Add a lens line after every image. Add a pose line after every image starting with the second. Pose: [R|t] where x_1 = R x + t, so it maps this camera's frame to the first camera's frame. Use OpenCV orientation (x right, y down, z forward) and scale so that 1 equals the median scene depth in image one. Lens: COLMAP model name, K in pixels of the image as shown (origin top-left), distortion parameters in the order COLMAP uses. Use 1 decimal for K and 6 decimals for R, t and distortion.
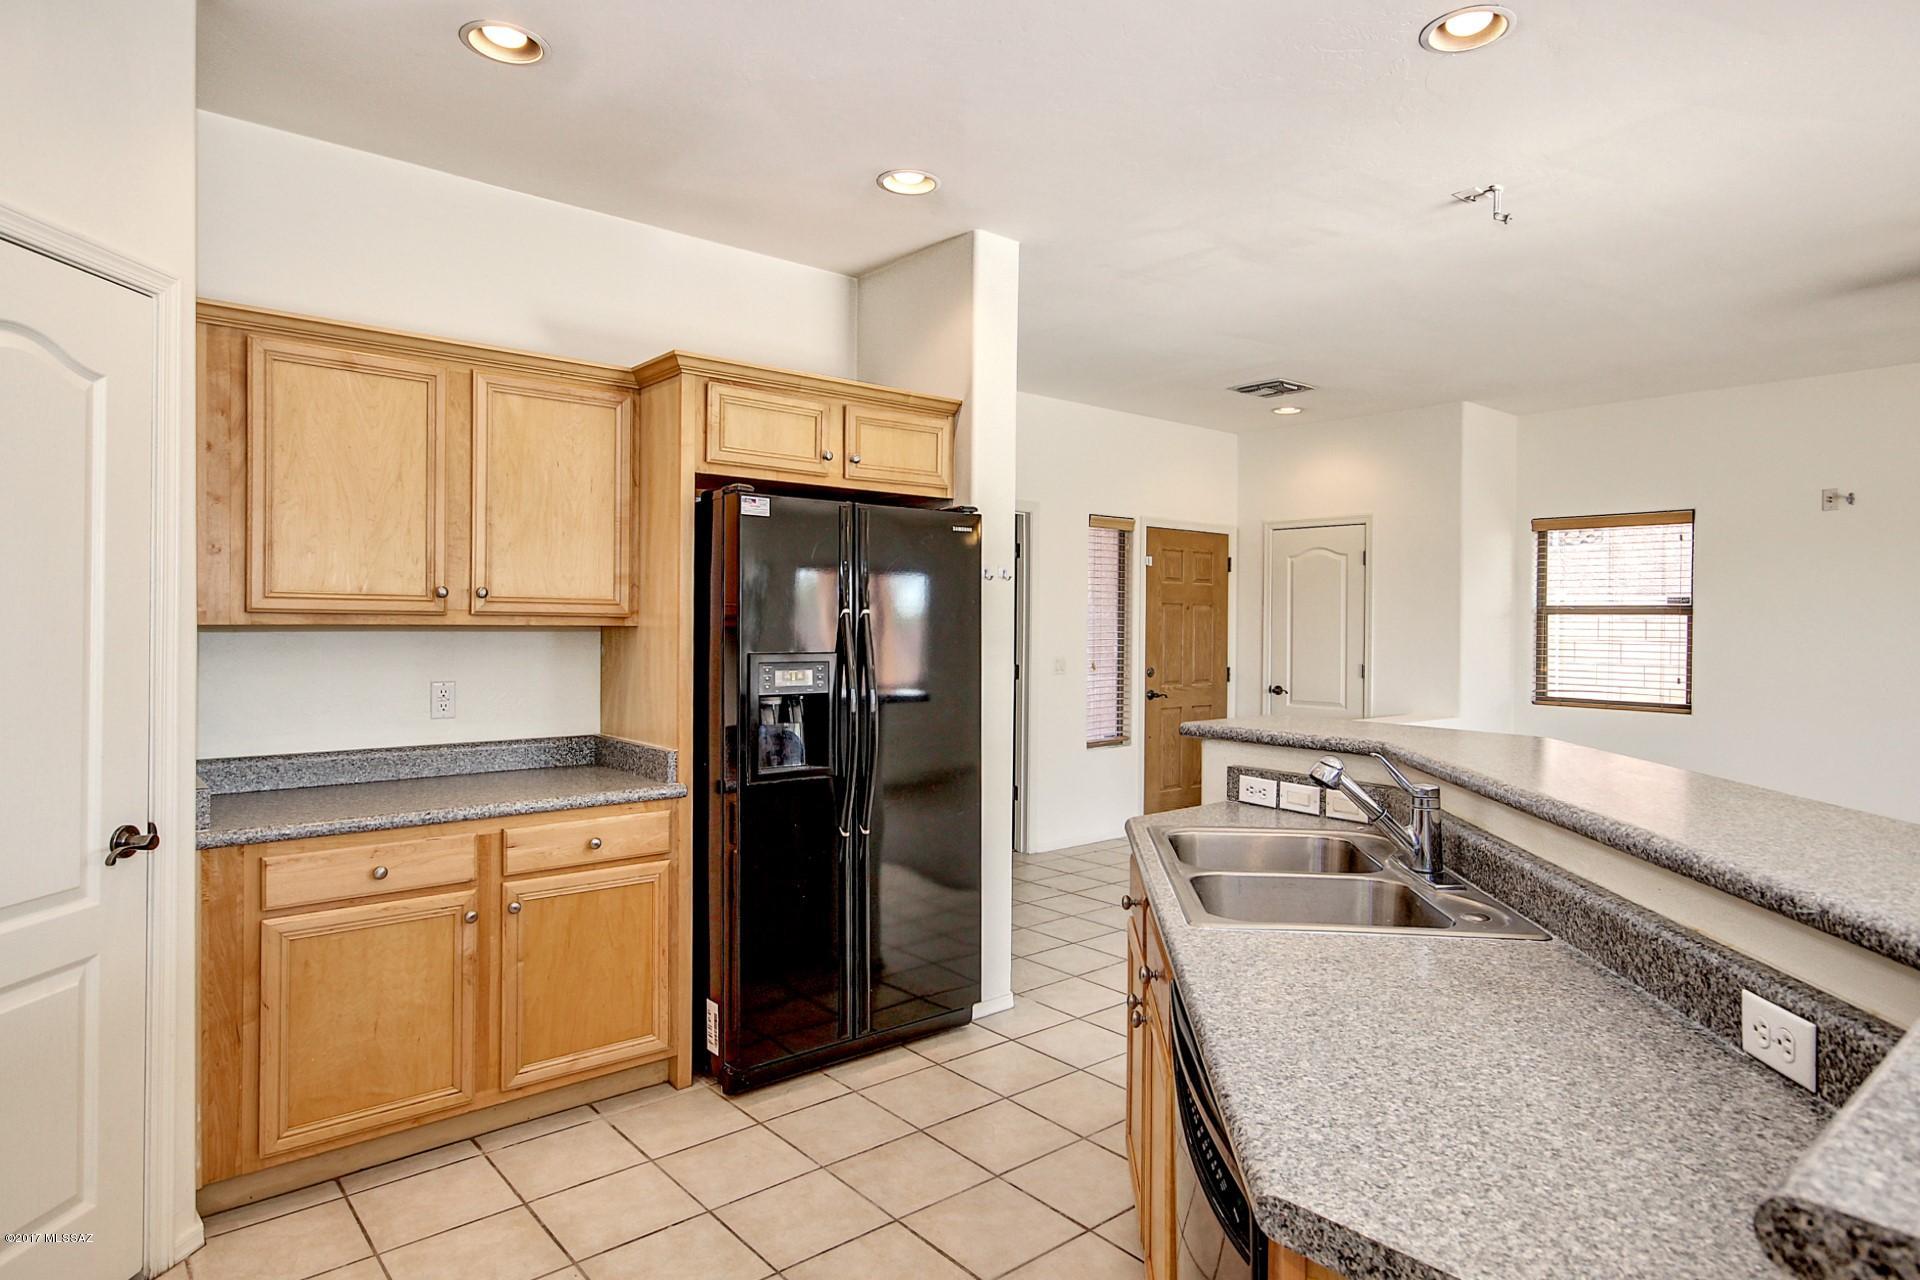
lens RADIAL K [[1047.1, 0, 961.2], [0, 1047.1, 627.6], [0, 0, 1]] dist [0.004506, 0.004297]
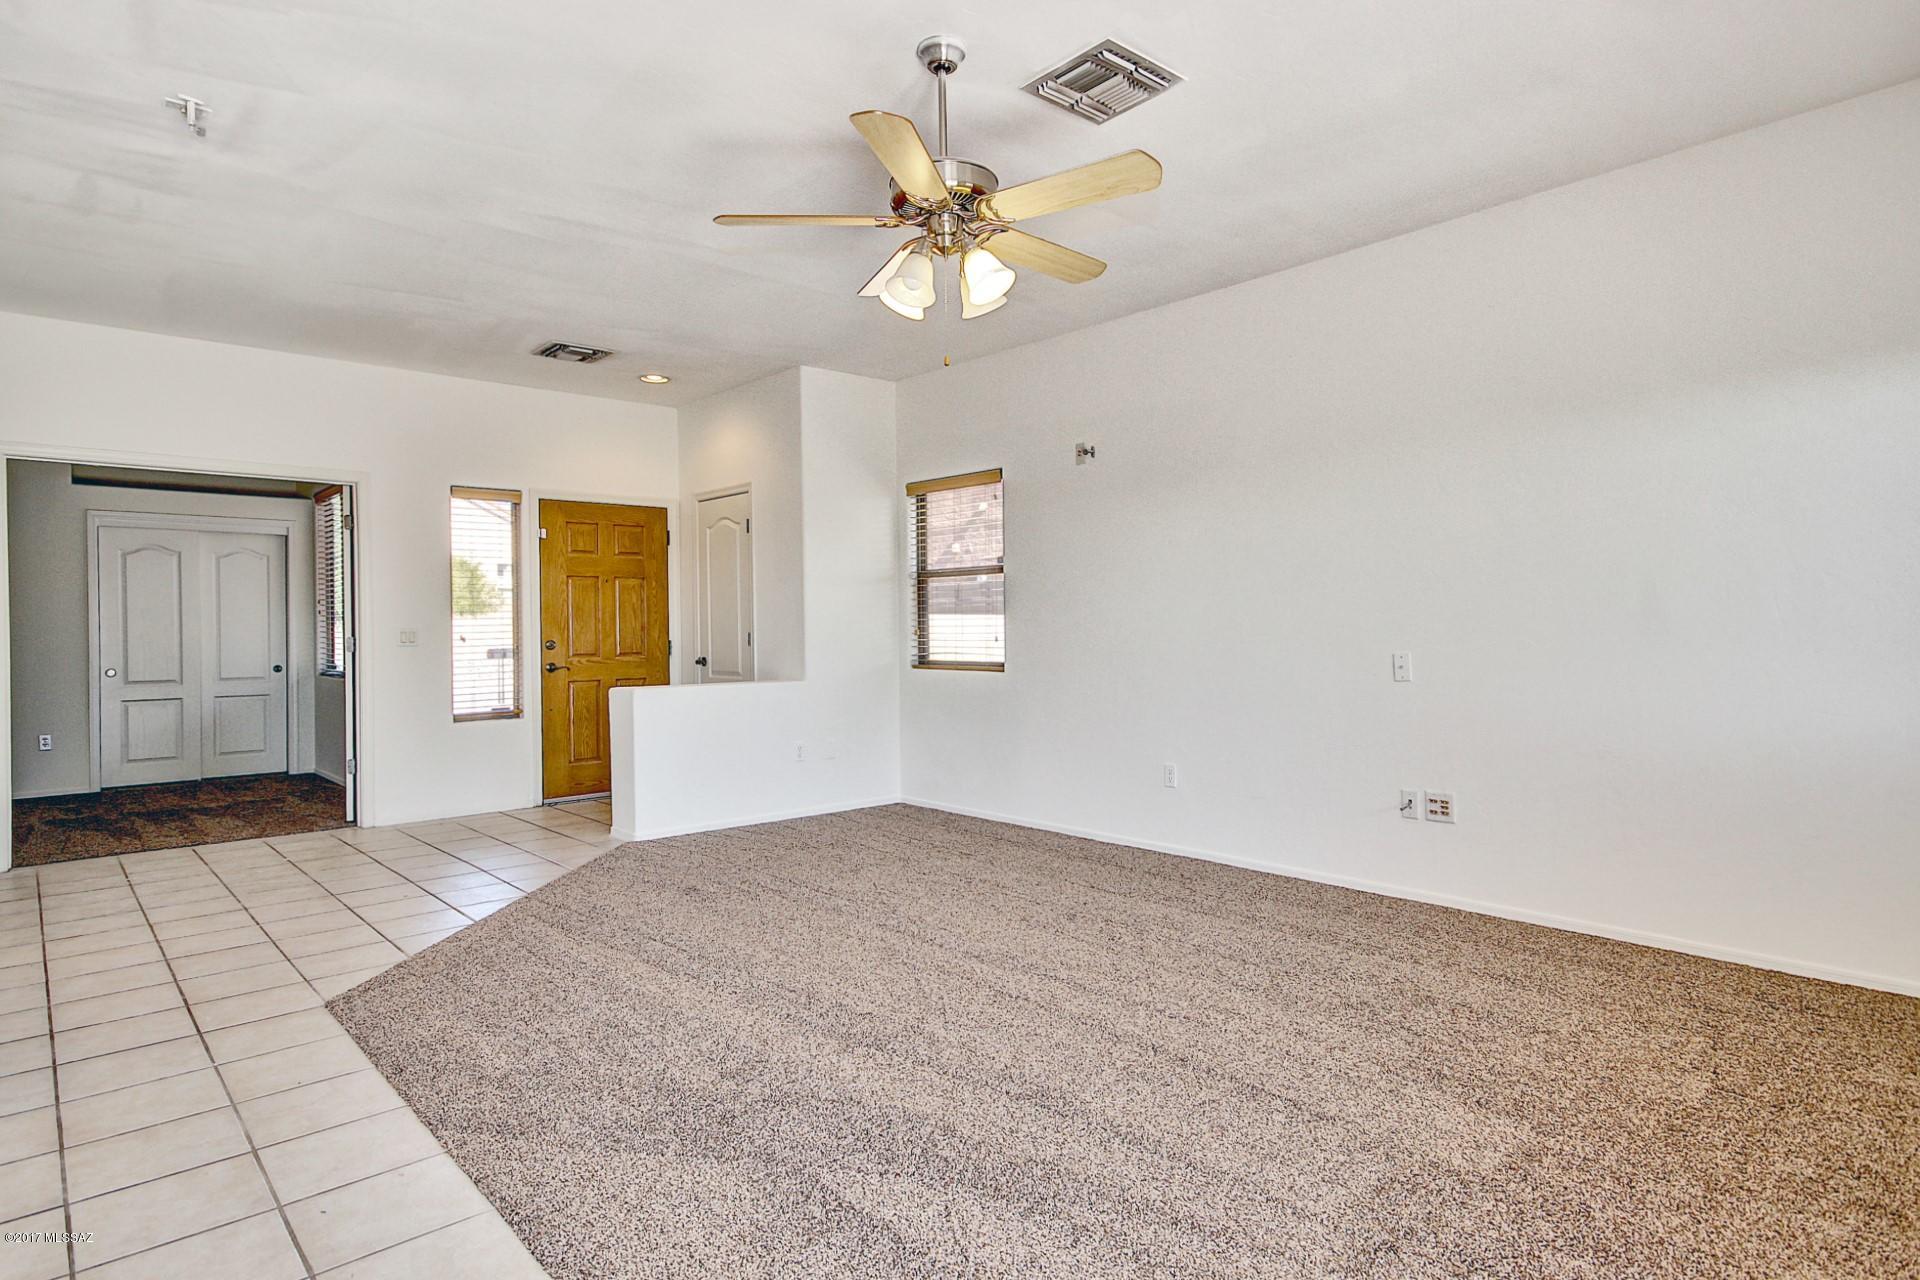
lens RADIAL K [[1047.1, 0, 956.1], [0, 1047.1, 632.0], [0, 0, 1]] dist [0.004506, 0.004297]
pose [[0.999660, -0.022403, 0.013347, 0.570445], [0.022353, 0.999742, 0.003909, 0.035638], [-0.013431, -0.003610, 0.999903, -0.001658]]
